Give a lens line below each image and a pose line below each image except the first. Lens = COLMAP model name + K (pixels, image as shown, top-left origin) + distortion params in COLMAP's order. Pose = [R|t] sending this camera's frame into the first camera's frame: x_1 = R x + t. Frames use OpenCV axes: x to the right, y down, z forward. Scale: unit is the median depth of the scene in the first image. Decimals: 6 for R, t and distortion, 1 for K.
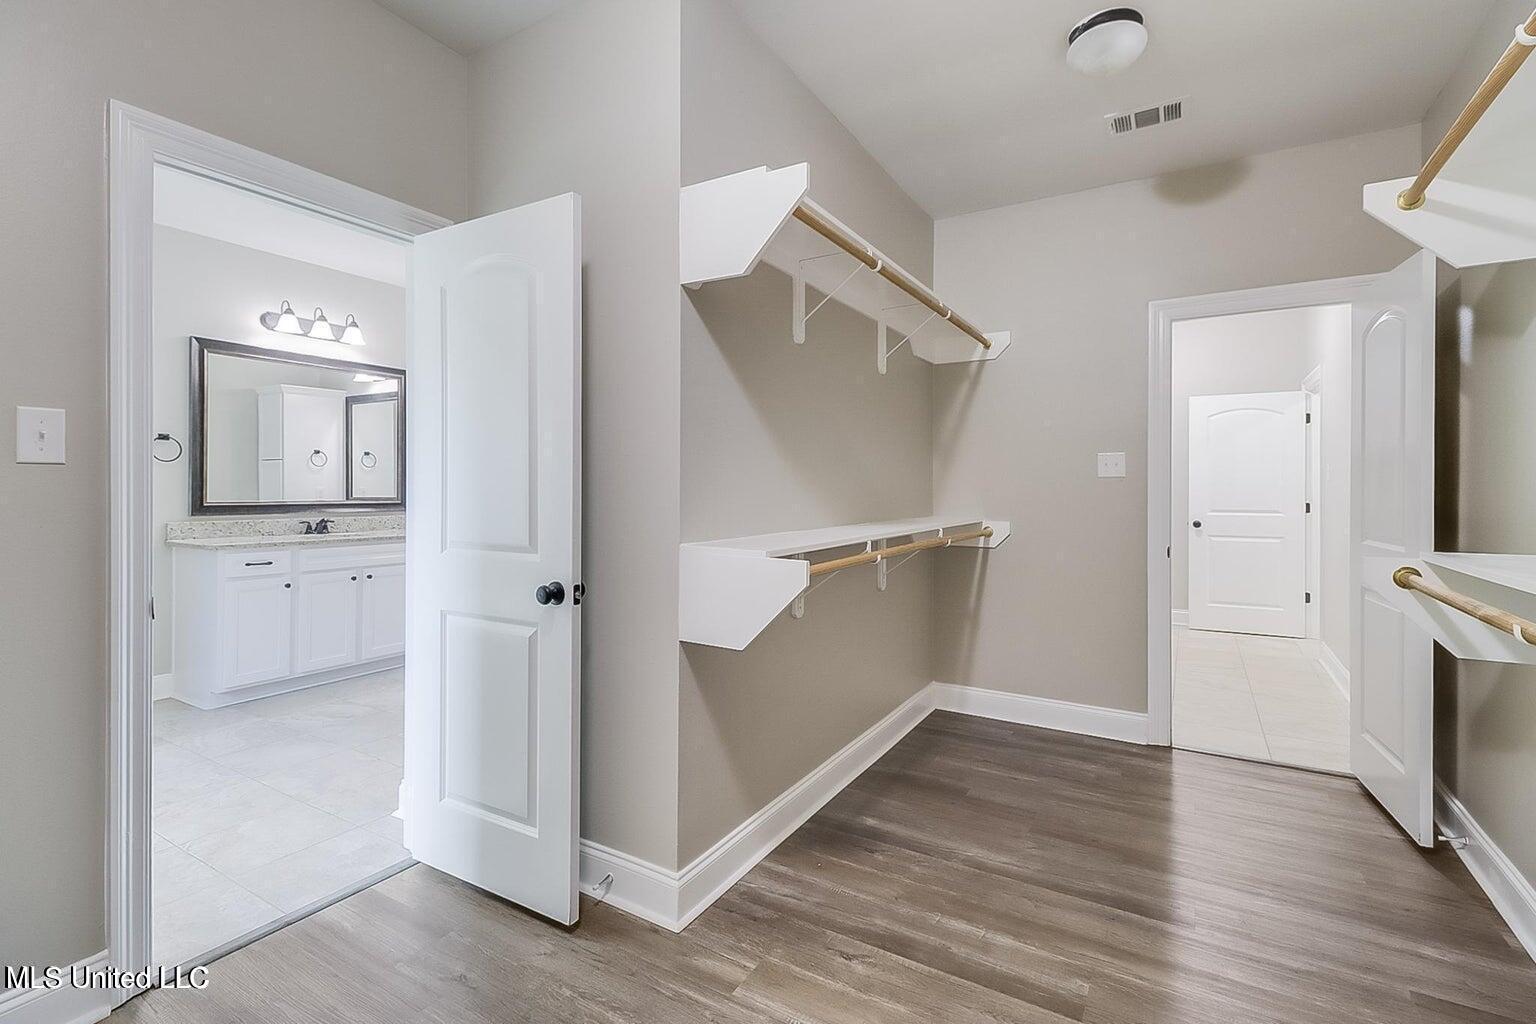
lens RADIAL K [[685.6, 0, 767.2], [0, 685.6, 518.2], [0, 0, 1]] dist [0.000401, -0.000033]
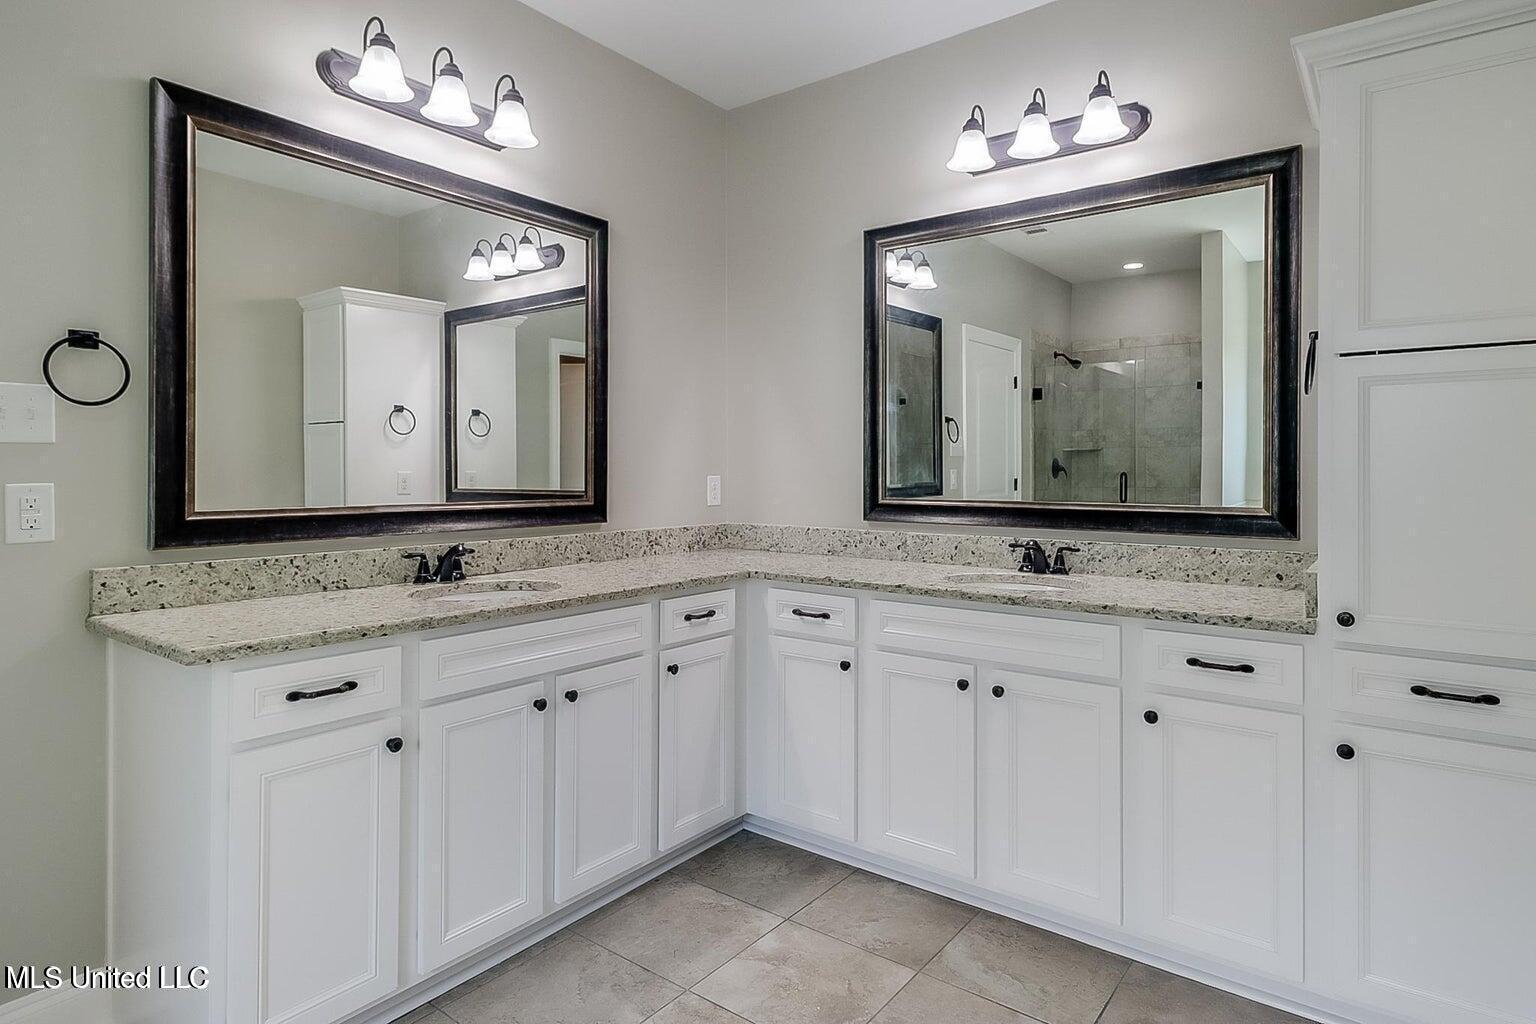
lens RADIAL K [[838.6, 0, 762.7], [0, 838.6, 504.5], [0, 0, 1]] dist [0.002347, -0.000097]
pose [[0.991657, -0.000953, -0.128904, -0.398966], [0.000613, 0.999996, -0.002676, -0.023867], [0.128906, 0.002574, 0.991653, 0.521068]]
